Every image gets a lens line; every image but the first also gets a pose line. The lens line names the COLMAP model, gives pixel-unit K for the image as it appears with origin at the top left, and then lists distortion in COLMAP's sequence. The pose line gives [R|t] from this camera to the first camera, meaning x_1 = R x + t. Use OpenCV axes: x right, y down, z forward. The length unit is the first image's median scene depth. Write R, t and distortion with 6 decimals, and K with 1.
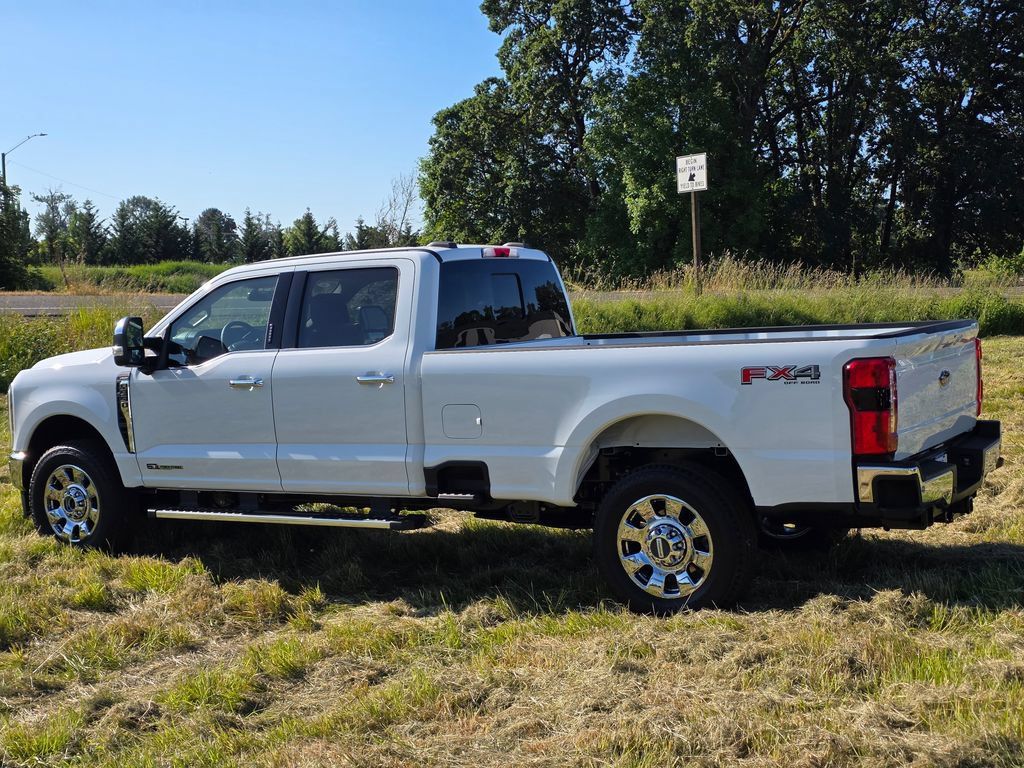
lens RADIAL K [[1366.0, 0, 476.7], [0, 1366.0, 380.0], [0, 0, 1]] dist [0.229912, -0.786816]
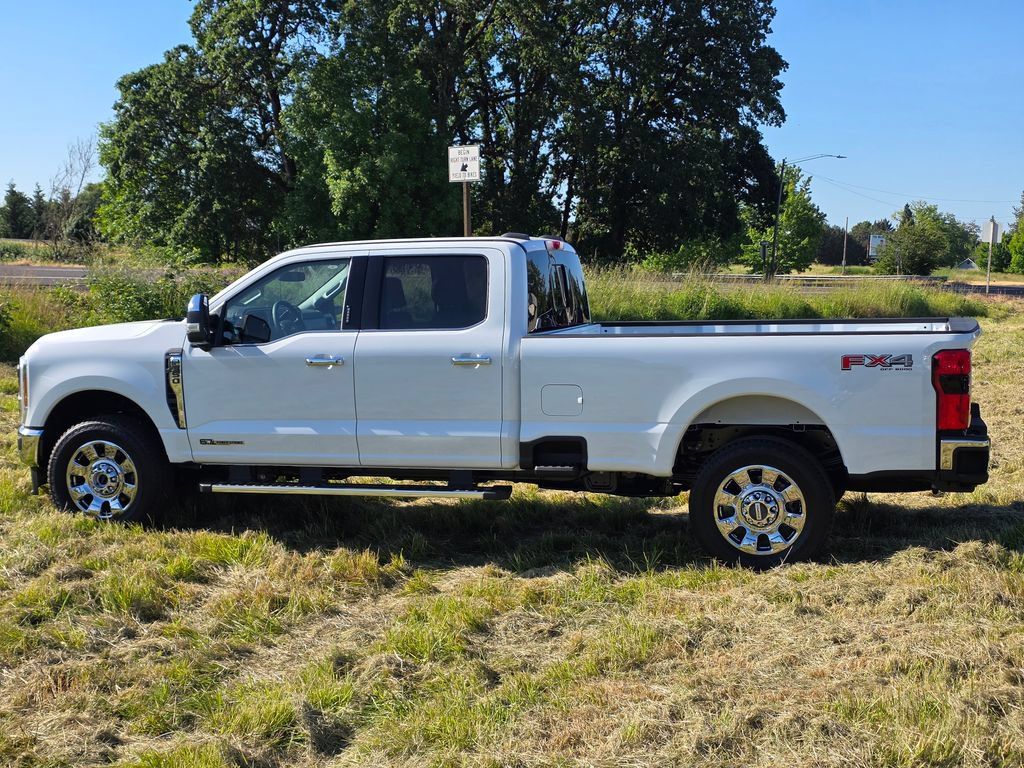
lens RADIAL K [[1376.2, 0, 512.0], [0, 1376.2, 384.0], [0, 0, 1]] dist [0.250351, -0.949973]
pose [[0.961296, 0.011373, 0.275284, -0.319502], [-0.015730, 0.999783, 0.013623, 0.002680], [-0.275069, -0.017426, 0.961267, -0.046546]]
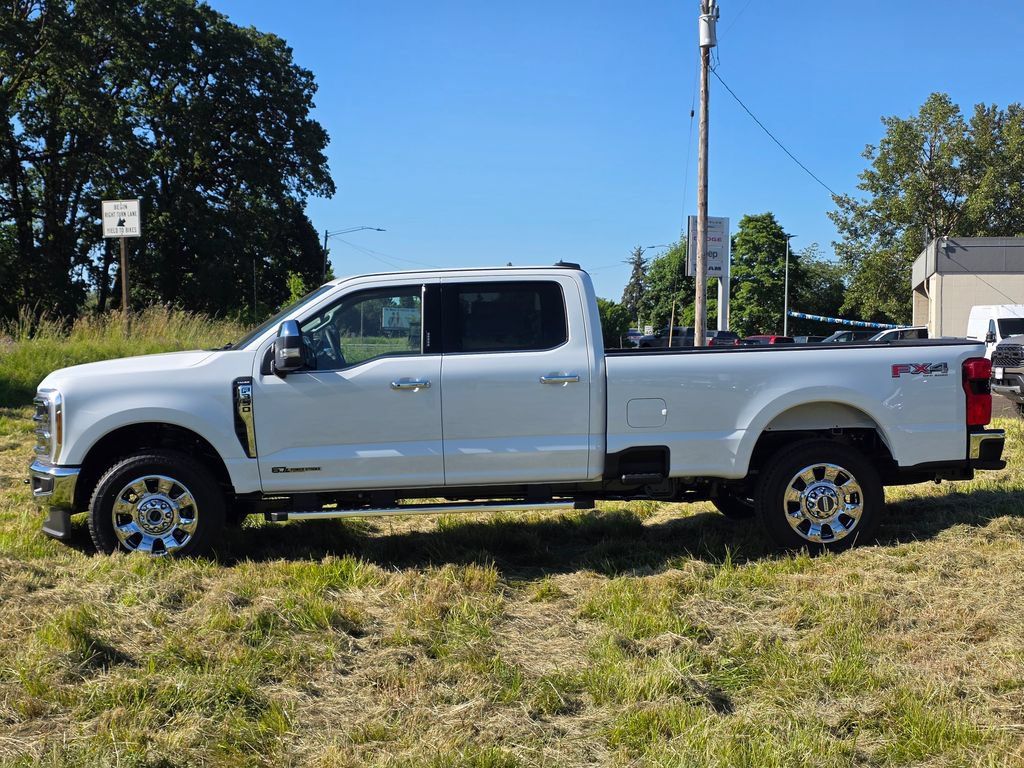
lens RADIAL K [[1383.2, 0, 512.0], [0, 1383.2, 384.0], [0, 0, 1]] dist [0.239550, -0.855072]
pose [[0.802834, 0.007825, 0.596151, -0.747456], [0.018730, 0.999089, -0.038338, 0.044556], [-0.595908, 0.041945, 0.801957, 0.088184]]
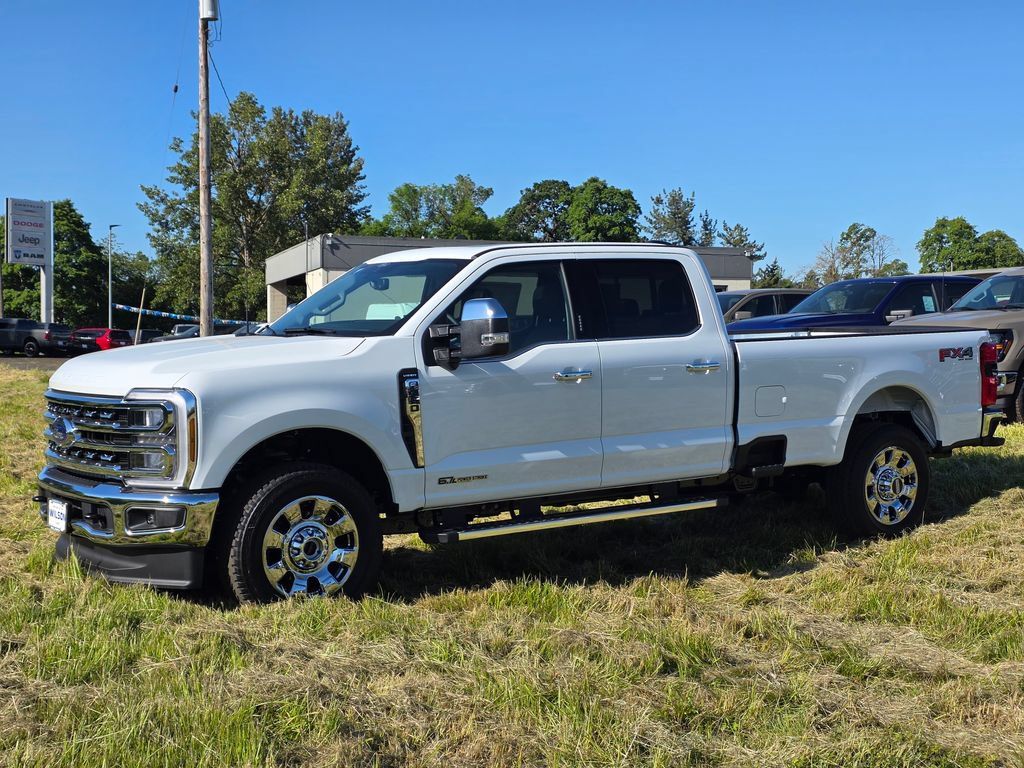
lens RADIAL K [[1376.2, 0, 512.0], [0, 1376.2, 384.0], [0, 0, 1]] dist [0.250351, -0.949973]
pose [[0.378135, -0.005687, 0.925733, -1.044919], [0.051512, 0.998561, -0.014907, 0.020107], [-0.924316, 0.053324, 0.377884, 0.688388]]
